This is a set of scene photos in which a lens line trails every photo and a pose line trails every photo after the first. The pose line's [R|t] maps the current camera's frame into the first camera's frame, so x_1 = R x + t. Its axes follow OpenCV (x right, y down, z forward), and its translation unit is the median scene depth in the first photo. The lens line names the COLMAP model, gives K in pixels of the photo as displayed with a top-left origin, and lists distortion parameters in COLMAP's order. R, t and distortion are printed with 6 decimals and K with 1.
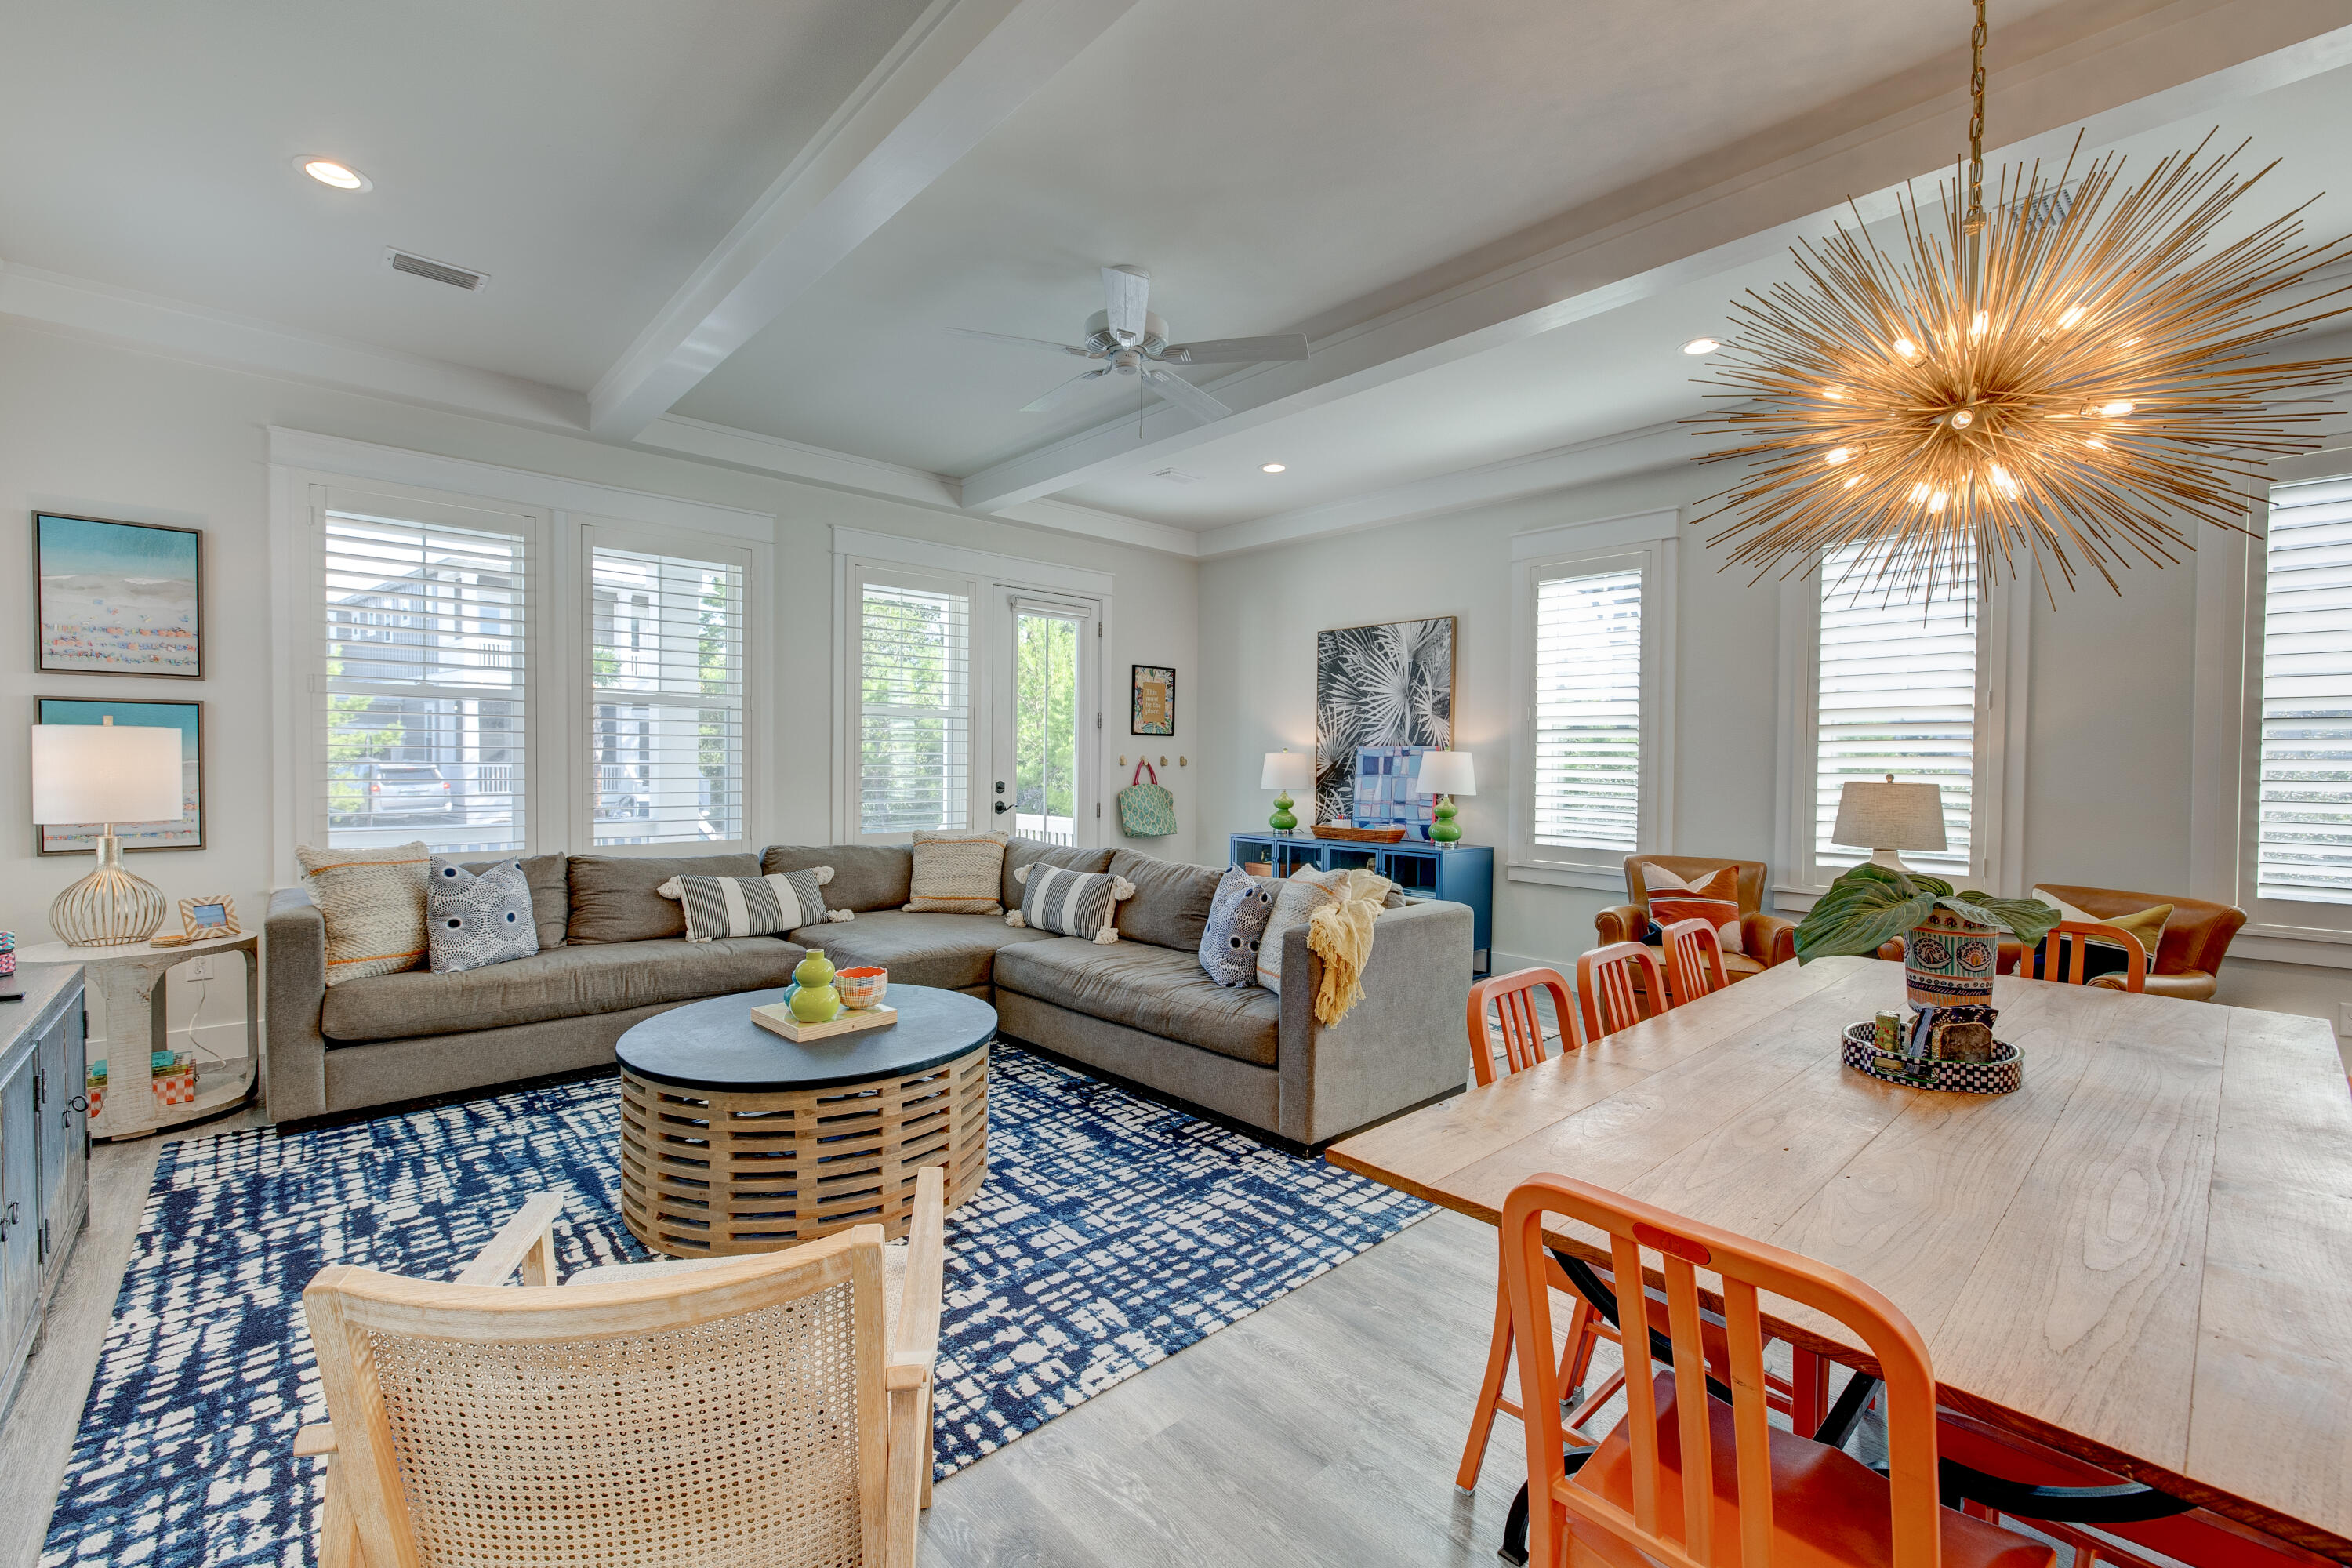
lens RADIAL K [[982.1, 0, 1168.4], [0, 982.1, 782.1], [0, 0, 1]] dist [0.002595, -0.000420]
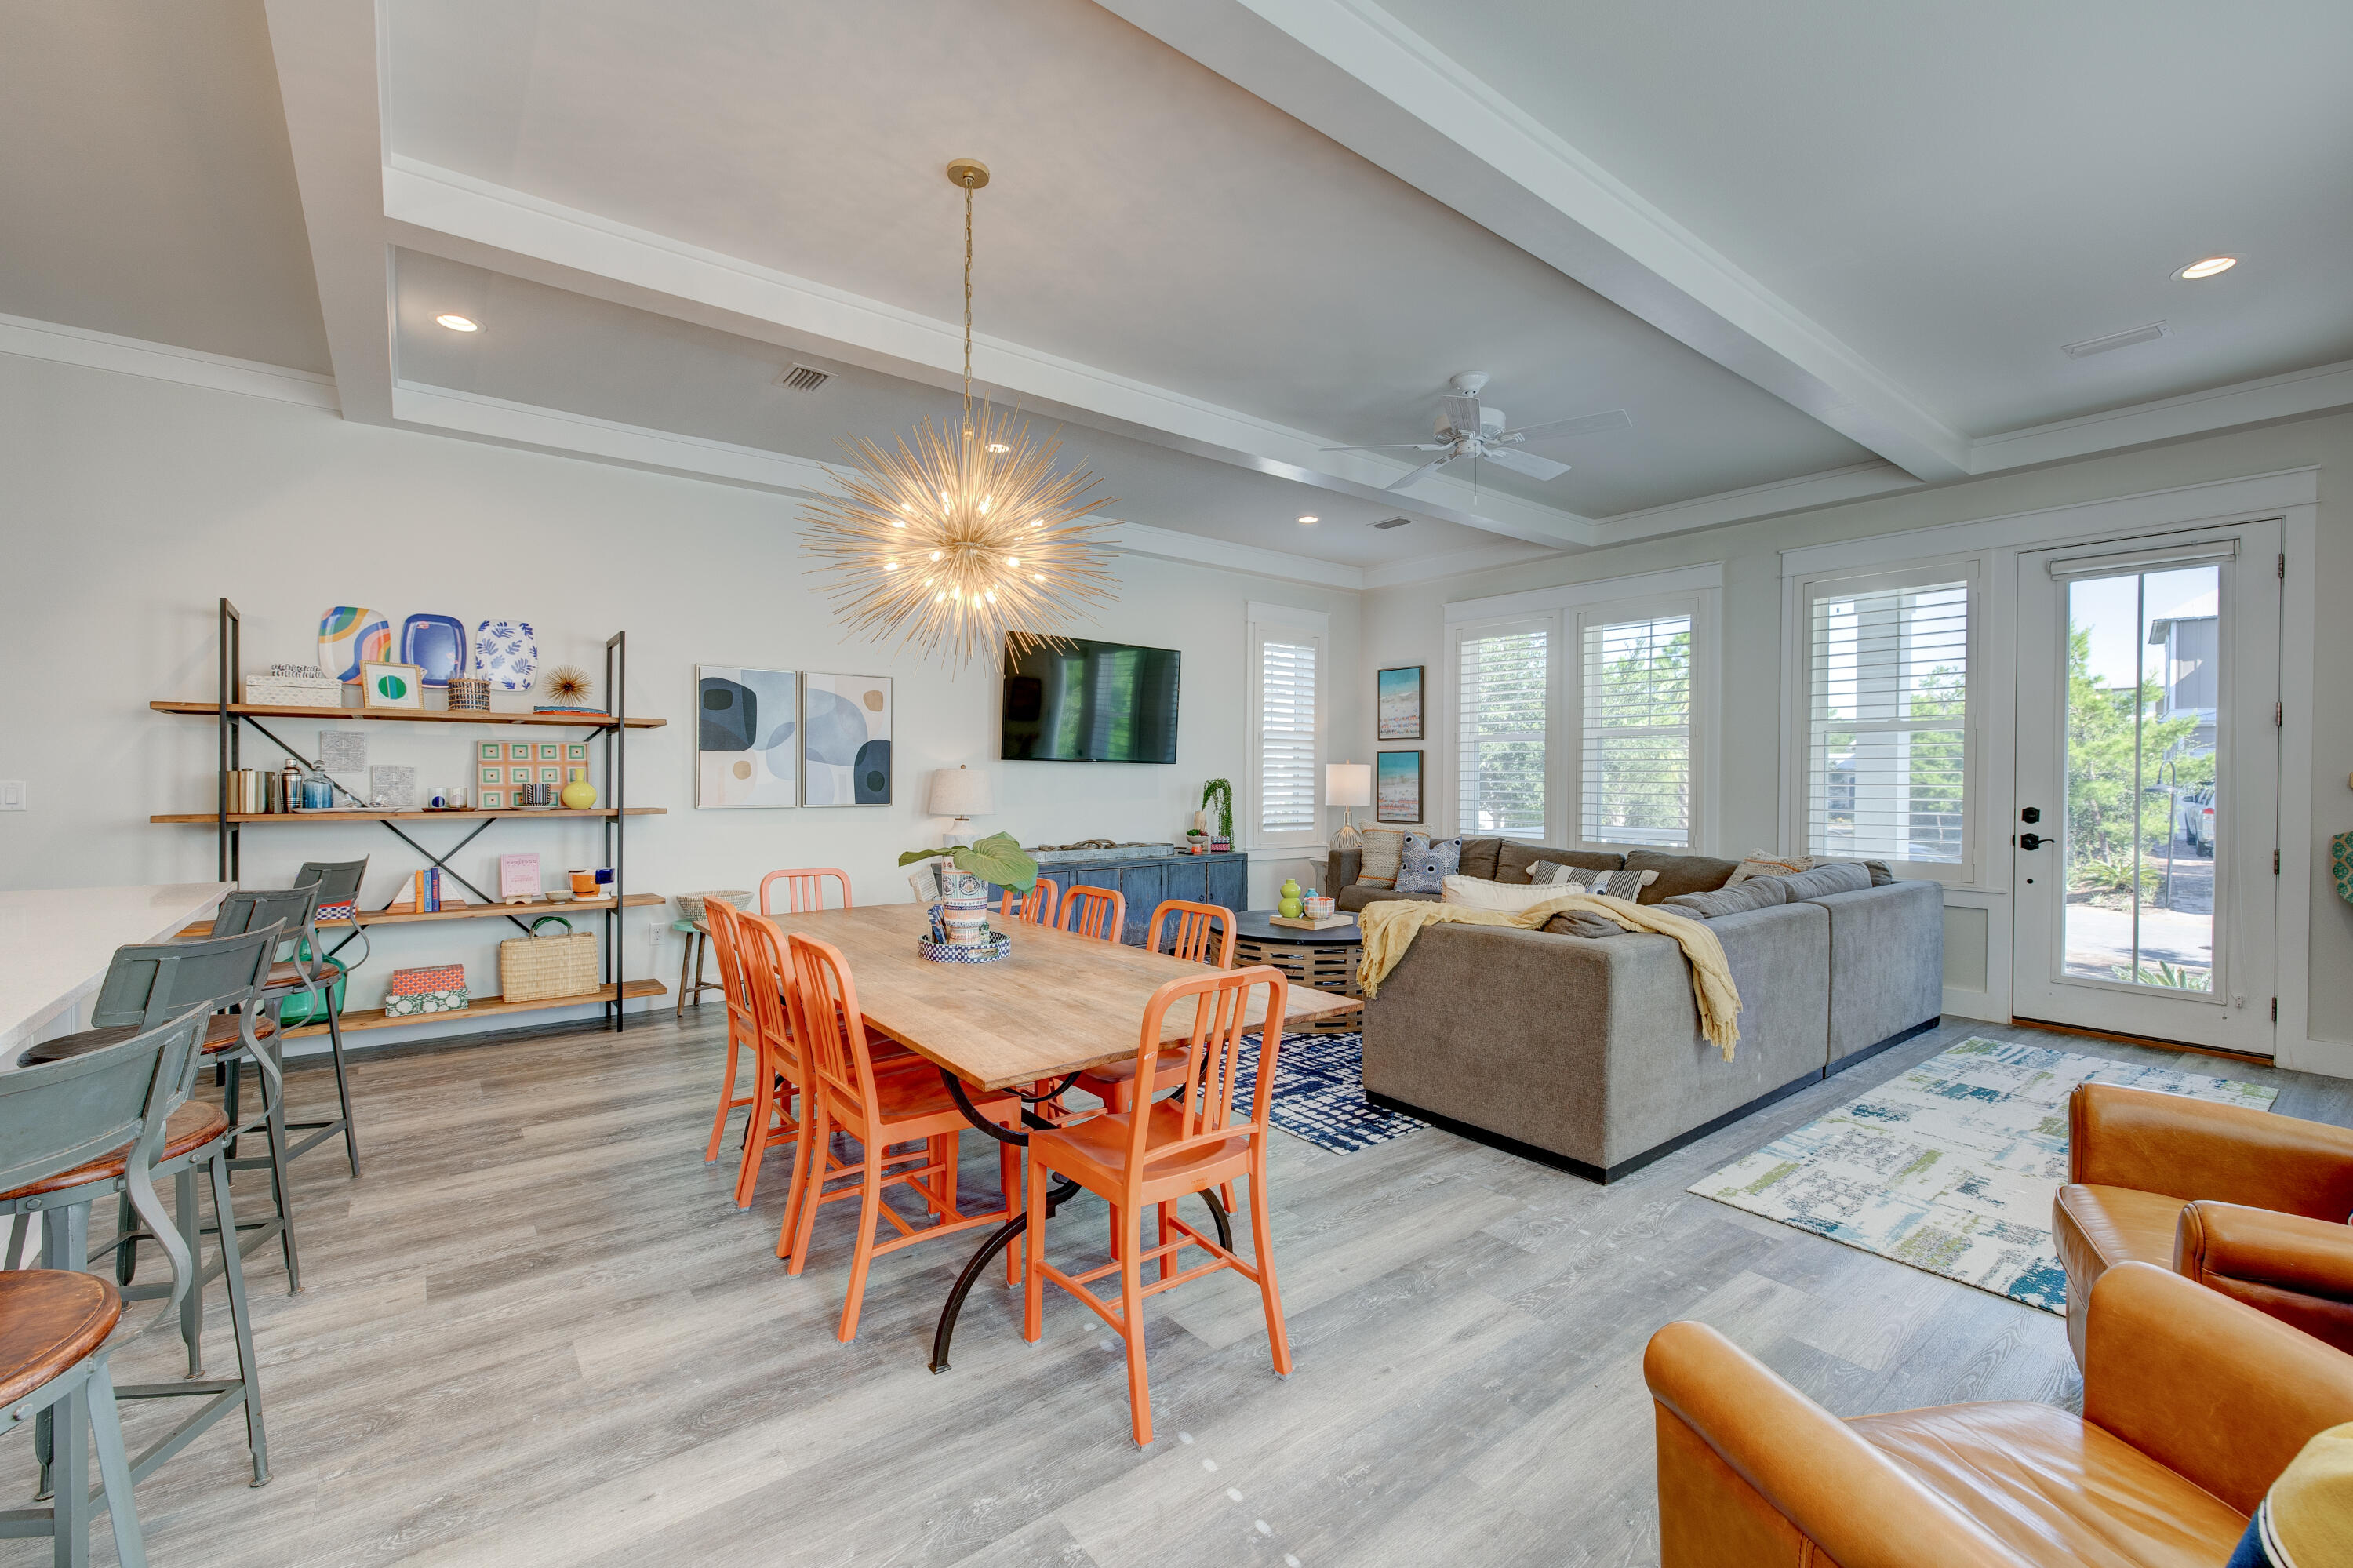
lens RADIAL K [[982.6, 0, 1171.0], [0, 982.6, 782.3], [0, 0, 1]] dist [0.002595, -0.000420]
pose [[-0.082837, -0.001981, -0.996561, 1.100216], [-0.028724, 0.999587, 0.000401, -0.002581], [0.996149, 0.028658, -0.082860, 0.680270]]
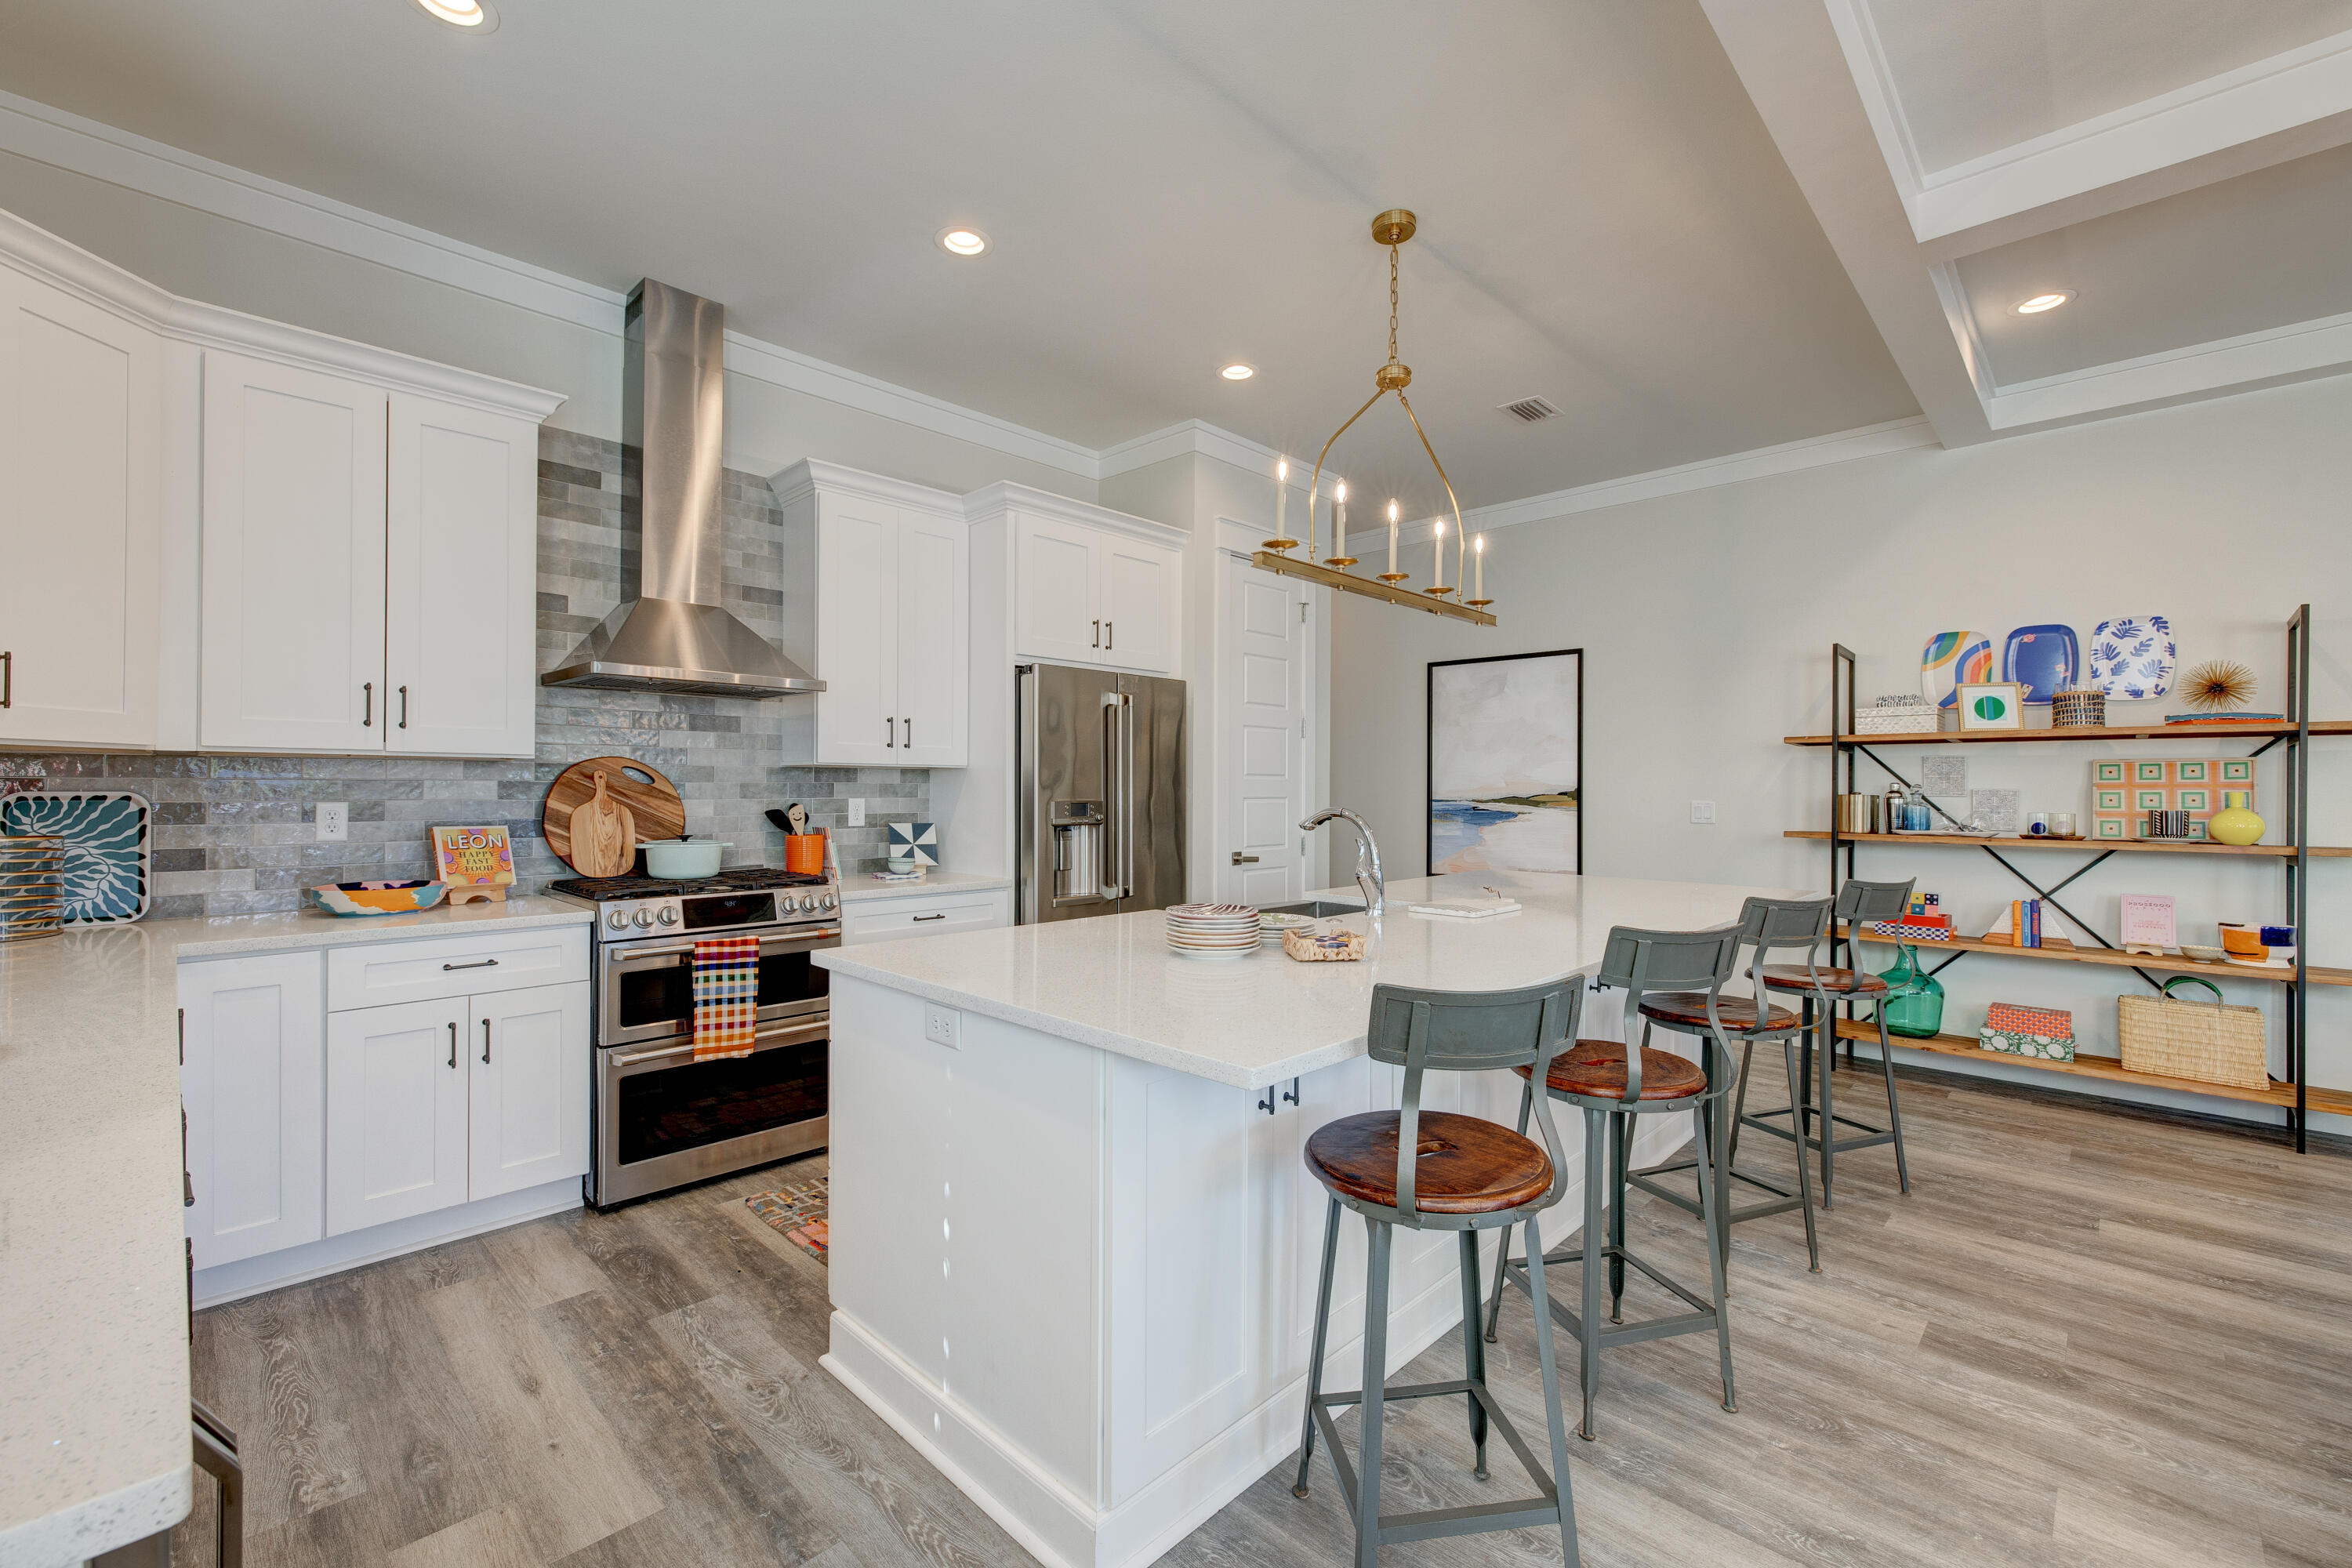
lens RADIAL K [[982.1, 0, 1170.9], [0, 982.1, 782.5], [0, 0, 1]] dist [0.002595, -0.000420]
pose [[-0.998414, -0.016064, -0.053961, 1.013371], [-0.016965, 0.999724, 0.016277, -0.005283], [0.053685, 0.017167, -0.998410, 0.735889]]
